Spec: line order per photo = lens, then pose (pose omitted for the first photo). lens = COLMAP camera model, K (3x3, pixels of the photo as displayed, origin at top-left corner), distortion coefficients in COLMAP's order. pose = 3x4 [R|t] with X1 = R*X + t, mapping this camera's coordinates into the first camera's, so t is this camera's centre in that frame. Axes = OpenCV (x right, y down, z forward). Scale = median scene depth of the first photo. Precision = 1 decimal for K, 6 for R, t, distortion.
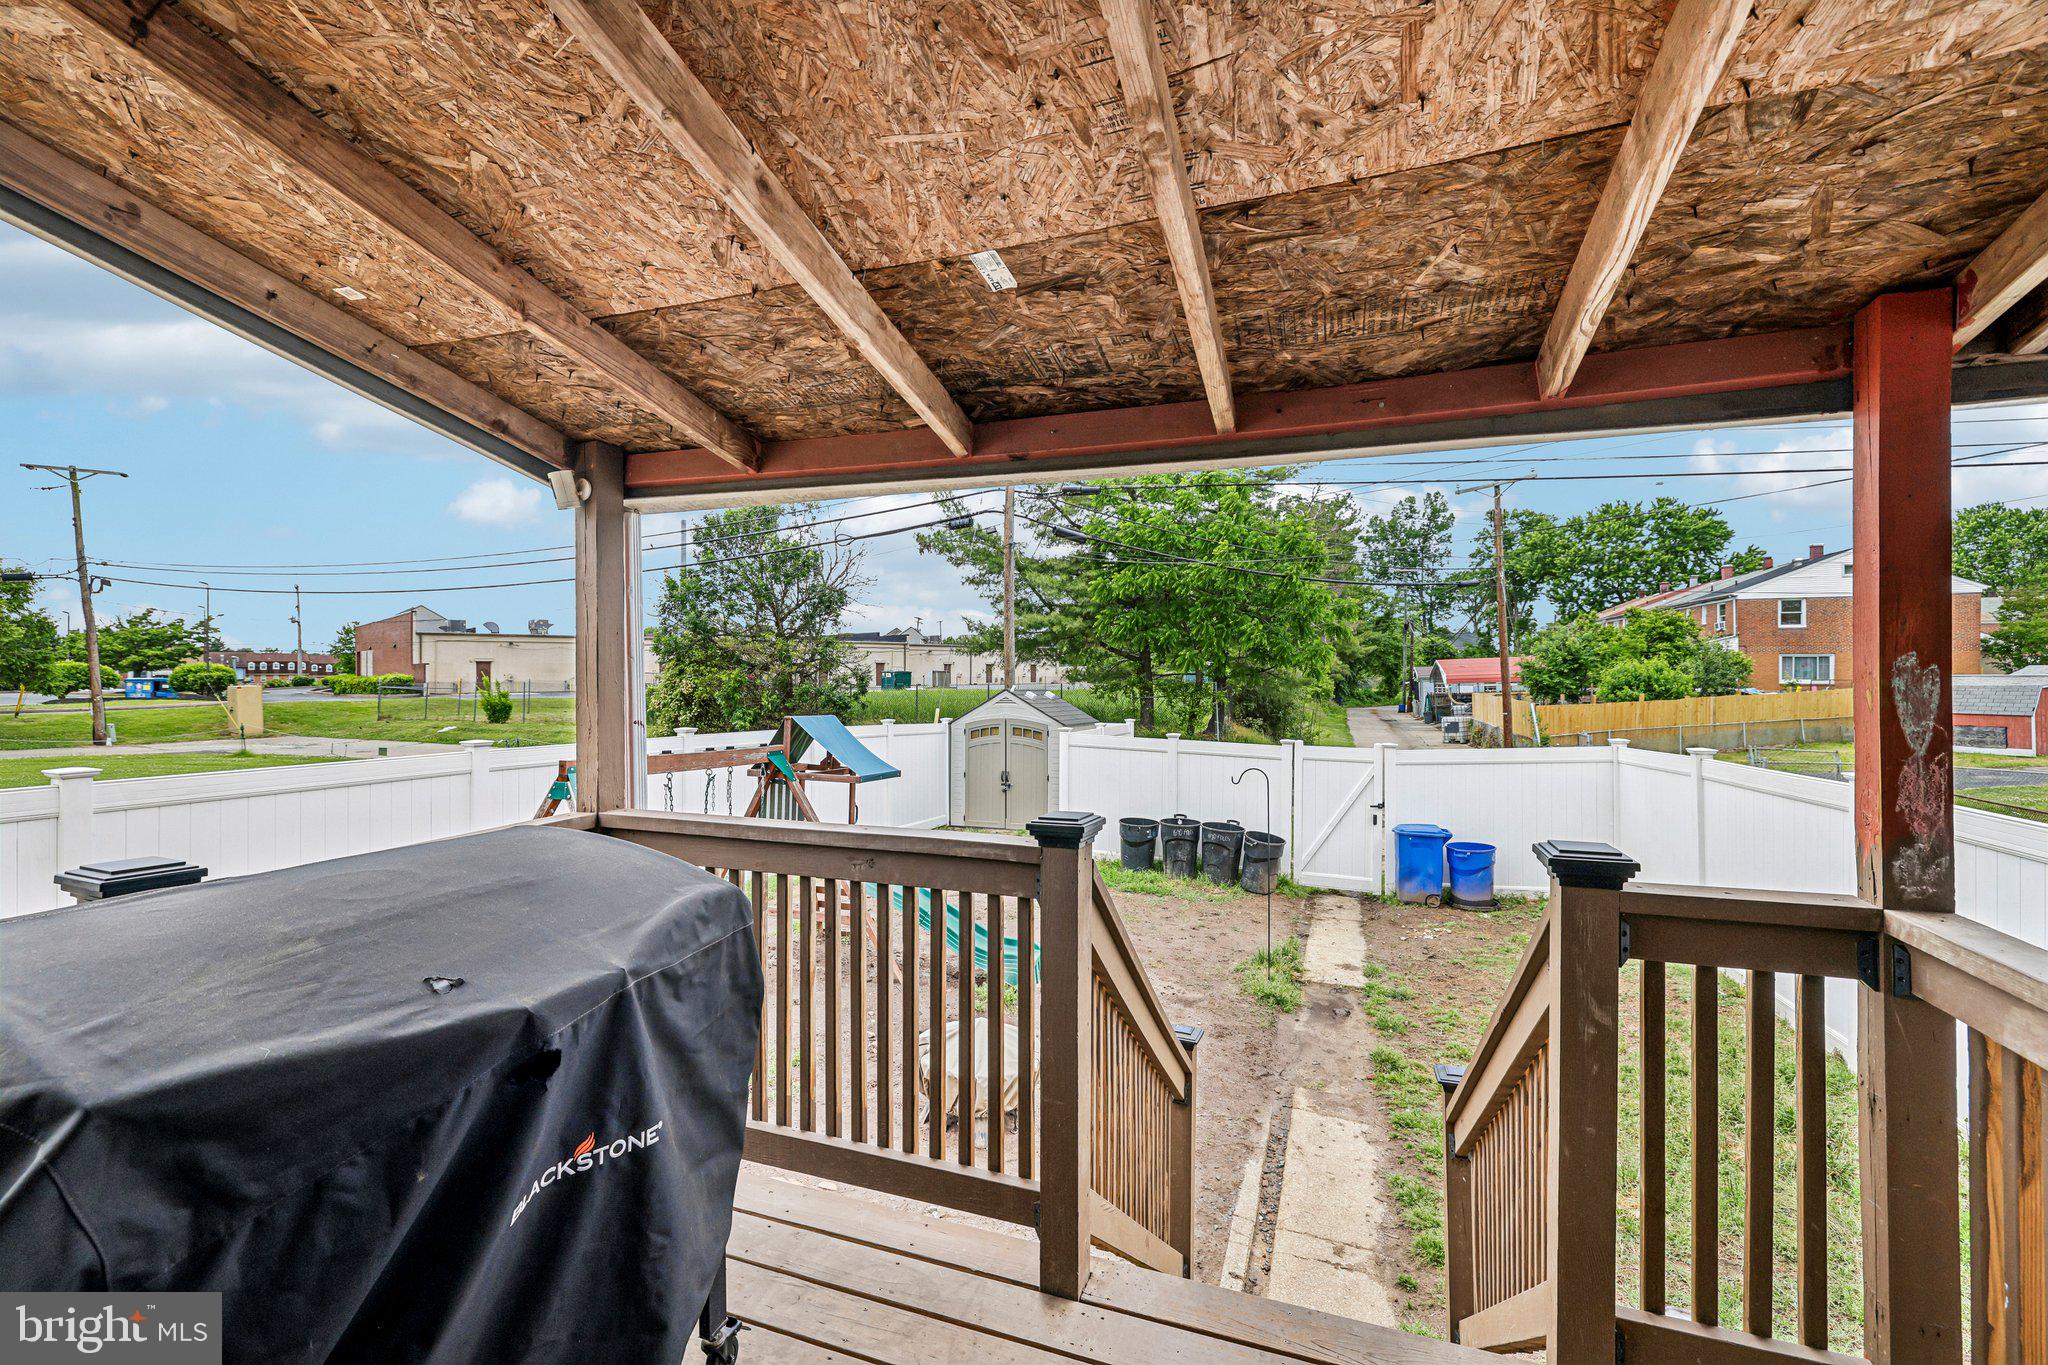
lens RADIAL K [[855.3, 0, 1019.6], [0, 855.3, 671.8], [0, 0, 1]] dist [-0.001006, -0.000146]
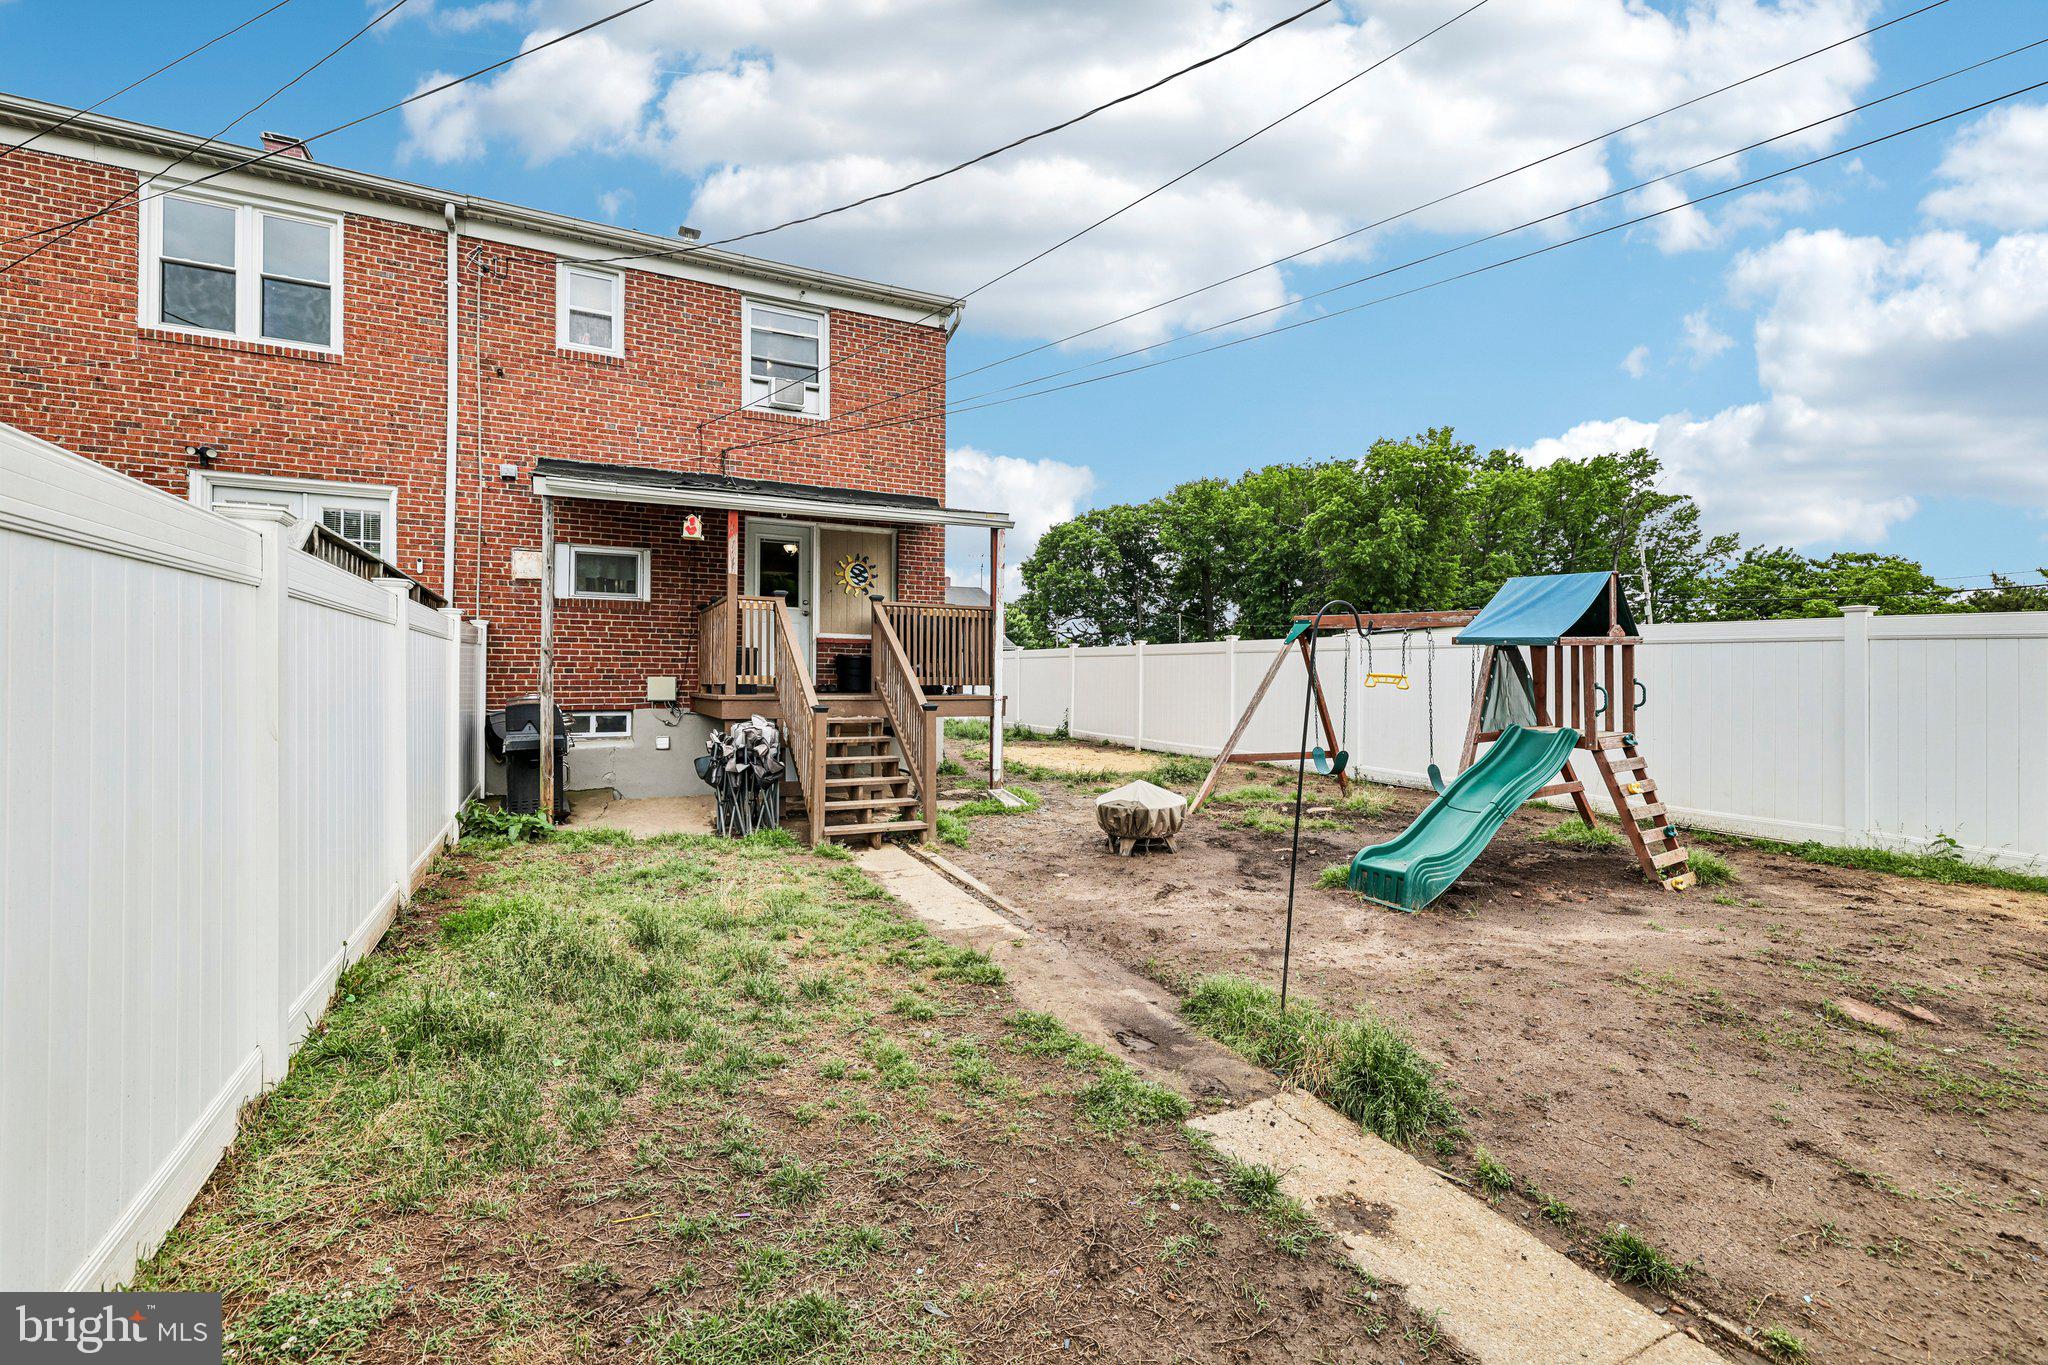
lens RADIAL K [[855.3, 0, 1019.6], [0, 855.3, 671.8], [0, 0, 1]] dist [-0.001006, -0.000146]
pose [[-0.669918, -0.000752, -0.742435, 0.830440], [0.000442, 0.999999, -0.001411, 0.167934], [0.742435, -0.001273, -0.669917, 1.316994]]
